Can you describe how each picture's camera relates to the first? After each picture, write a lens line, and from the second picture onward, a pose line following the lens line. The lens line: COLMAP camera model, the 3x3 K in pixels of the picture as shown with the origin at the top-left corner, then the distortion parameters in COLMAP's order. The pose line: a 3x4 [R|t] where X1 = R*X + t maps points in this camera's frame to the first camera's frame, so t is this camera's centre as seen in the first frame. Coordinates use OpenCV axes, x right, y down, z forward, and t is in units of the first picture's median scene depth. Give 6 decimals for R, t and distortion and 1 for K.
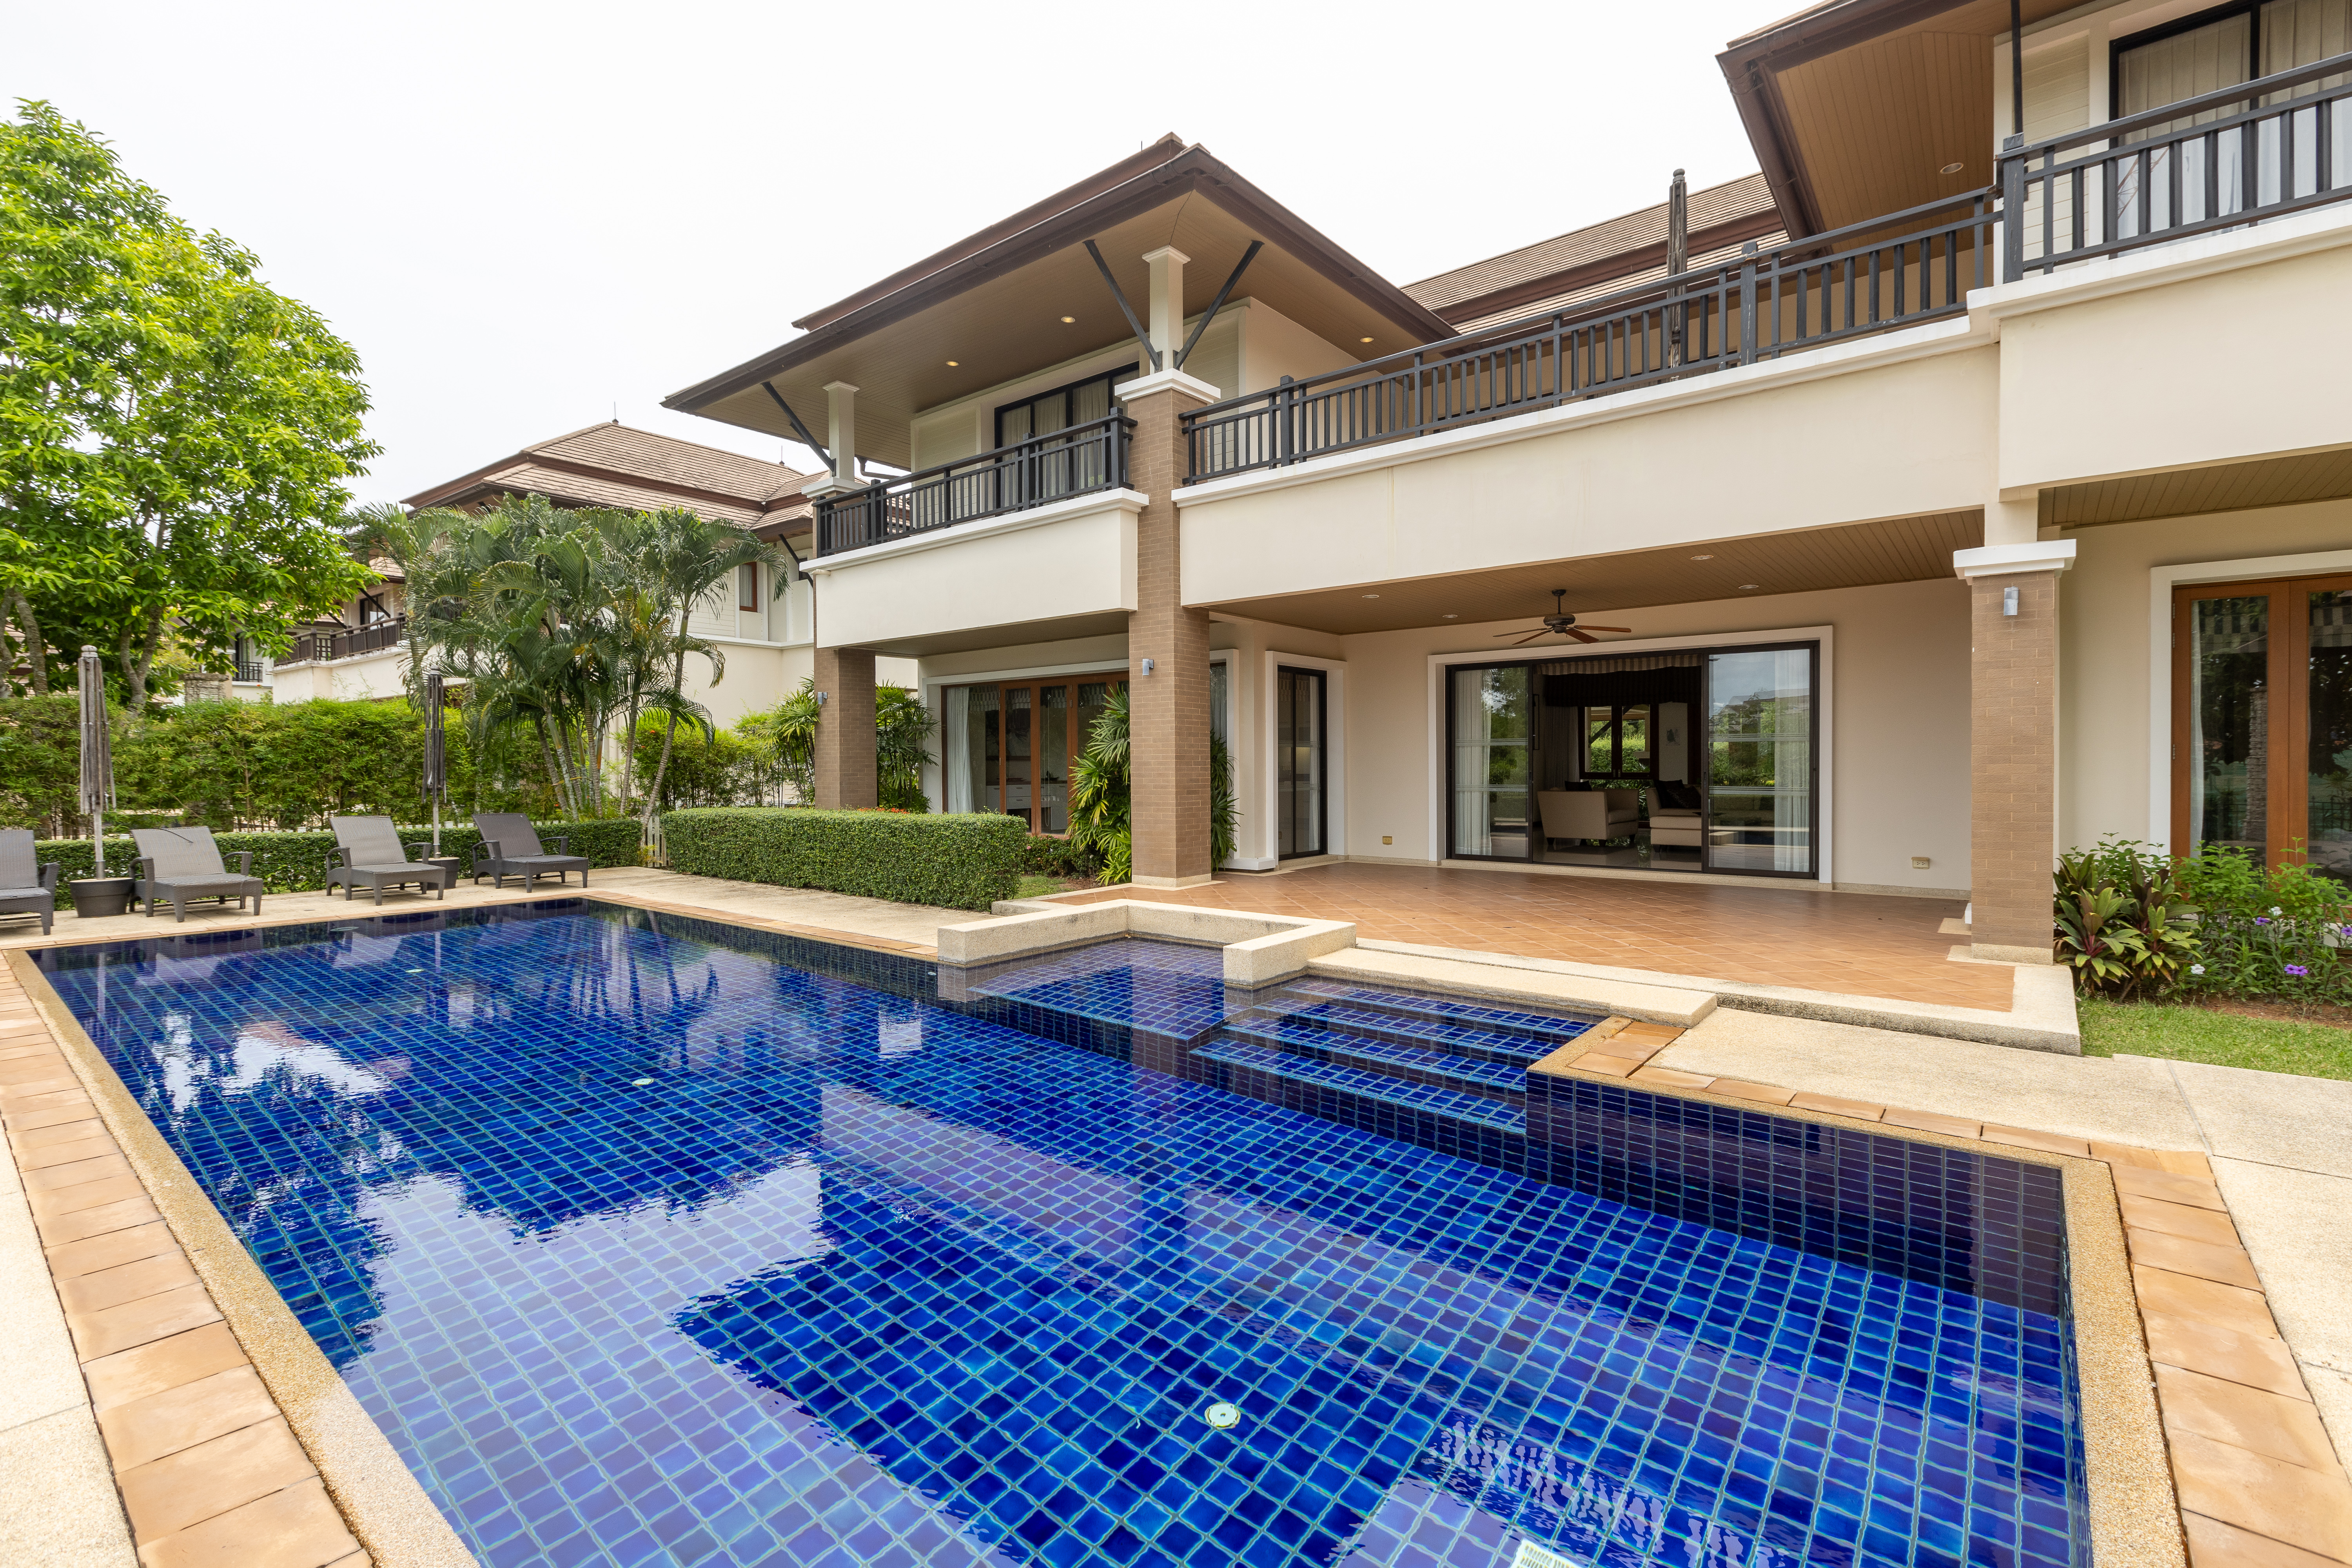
lens RADIAL K [[1062.3, 0, 1190.6], [0, 1062.3, 780.6], [0, 0, 1]] dist [0.000168, -0.000059]
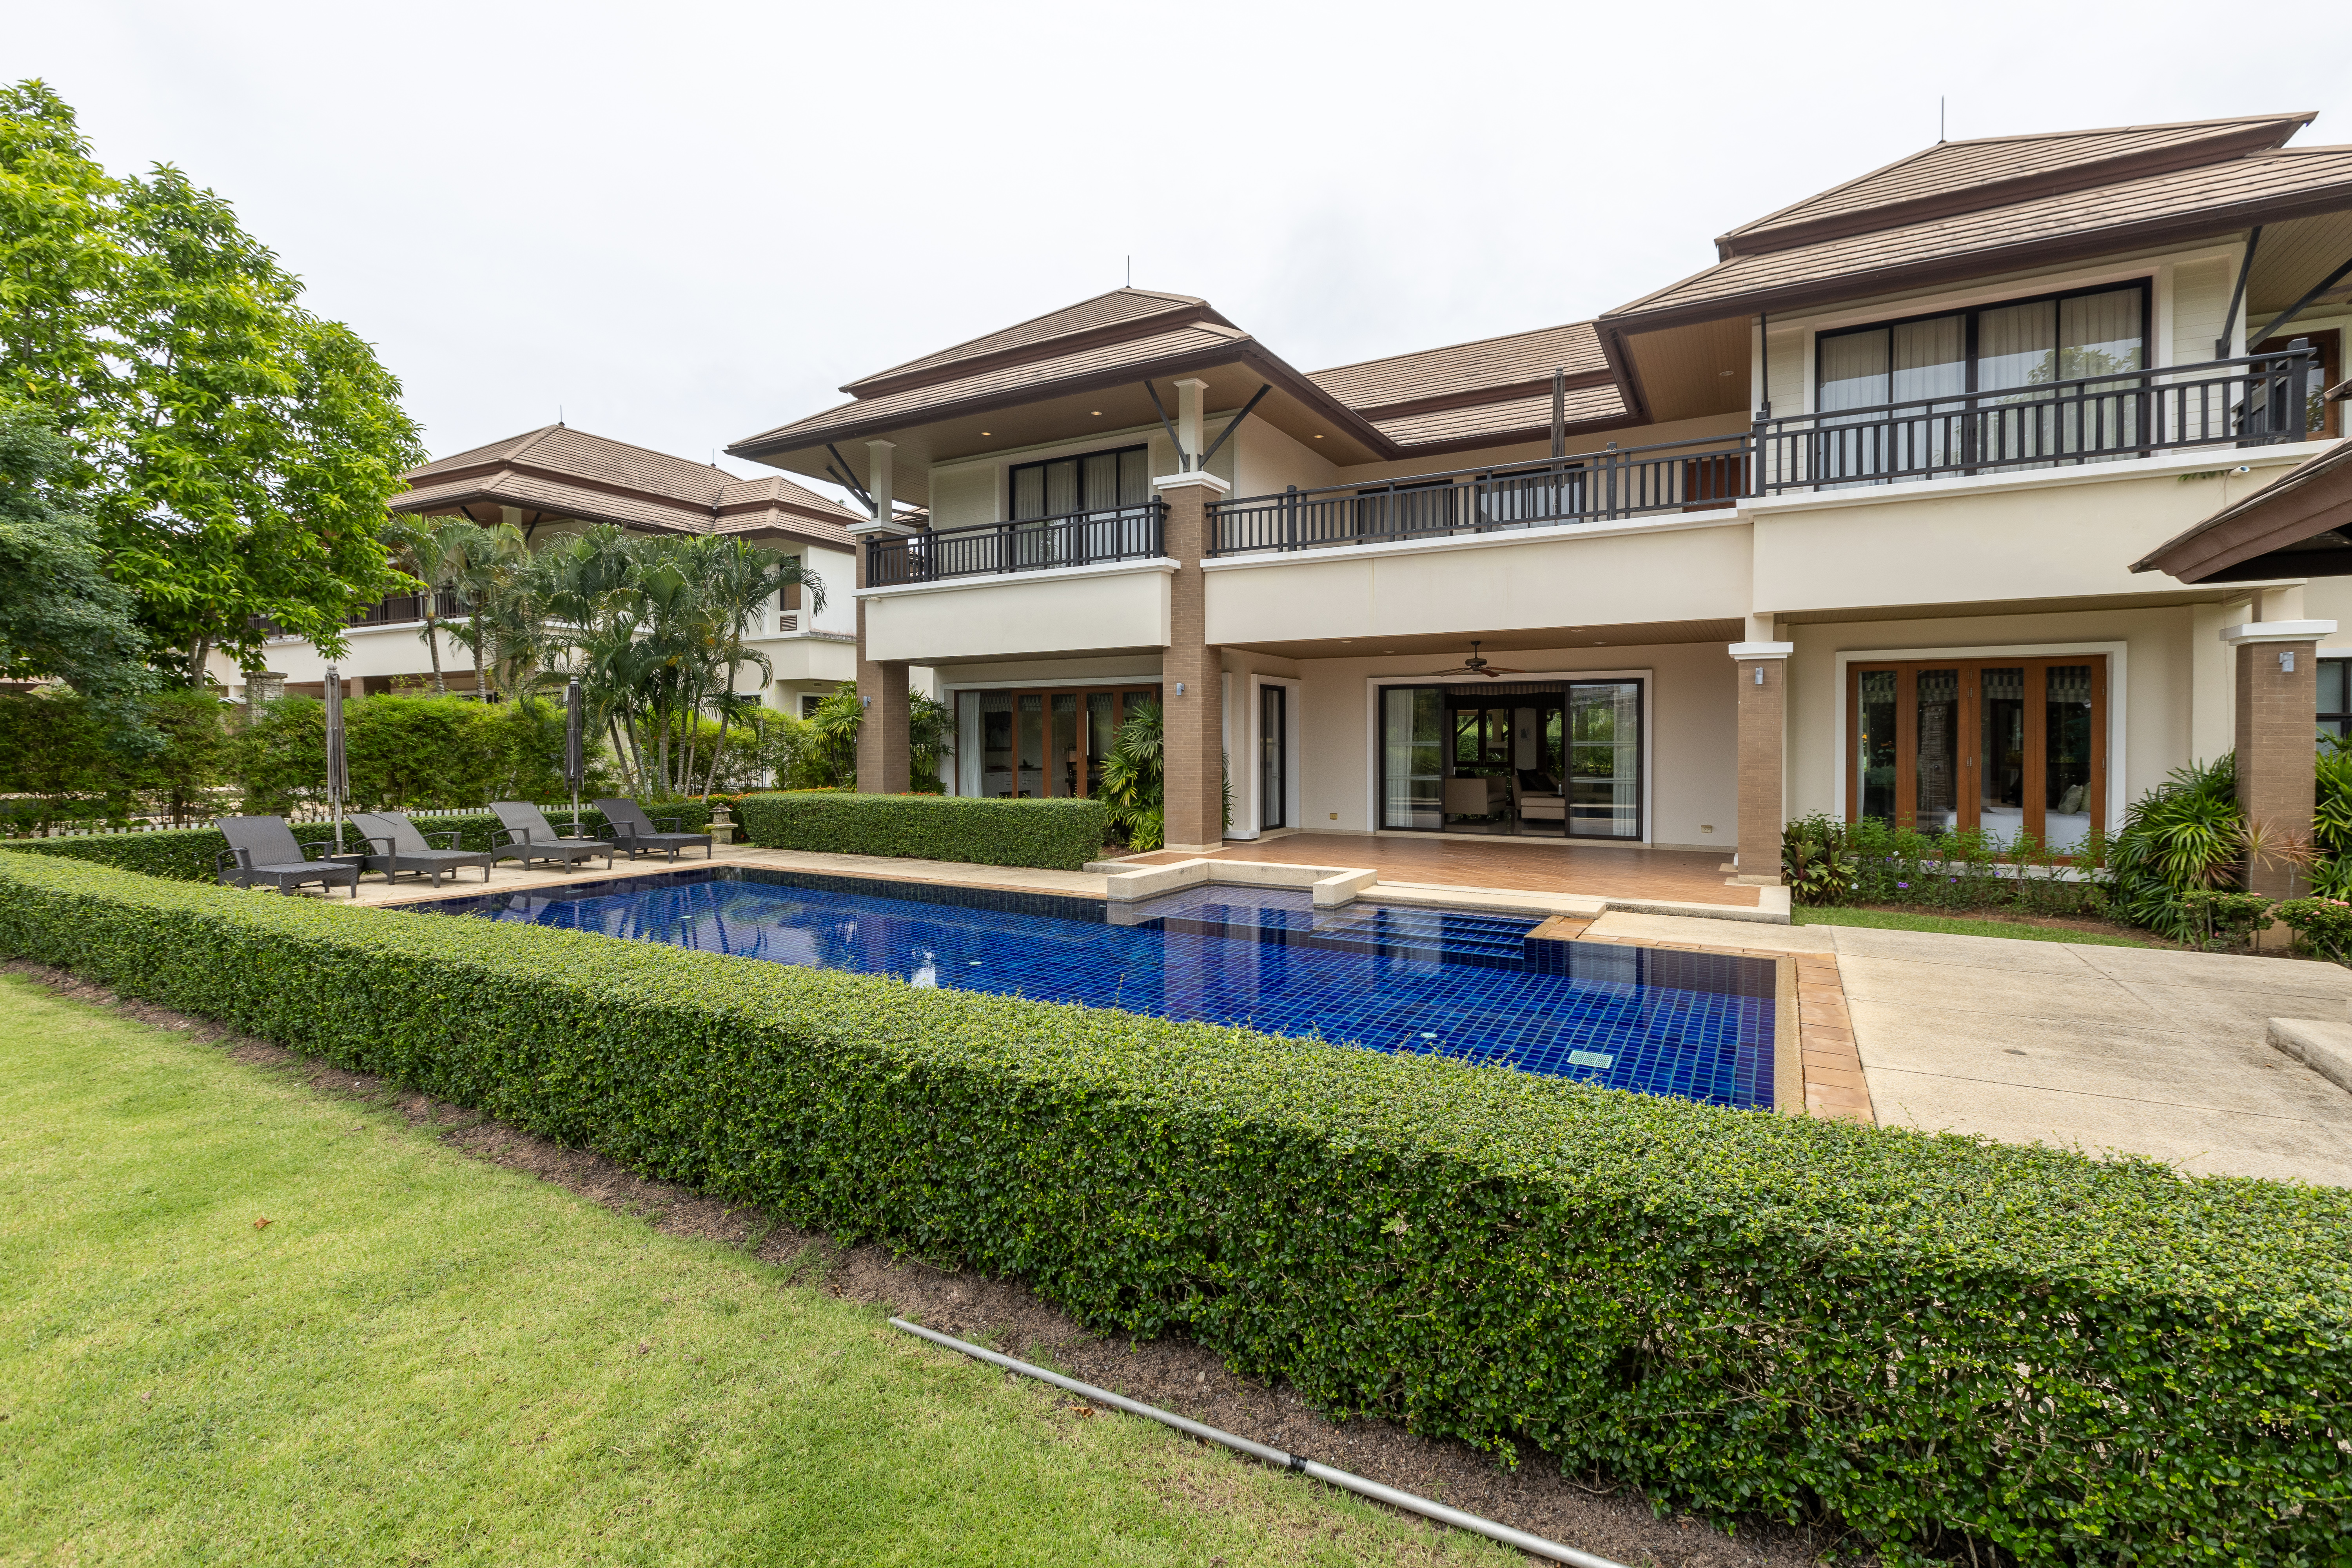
lens RADIAL K [[1057.9, 0, 1168.3], [0, 1057.9, 761.3], [0, 0, 1]] dist [-0.002057, 0.000042]
pose [[0.989972, 0.001007, 0.141259, -0.243416], [-0.001453, 0.999994, 0.003050, -0.019263], [-0.141255, -0.003225, 0.989968, -0.326765]]
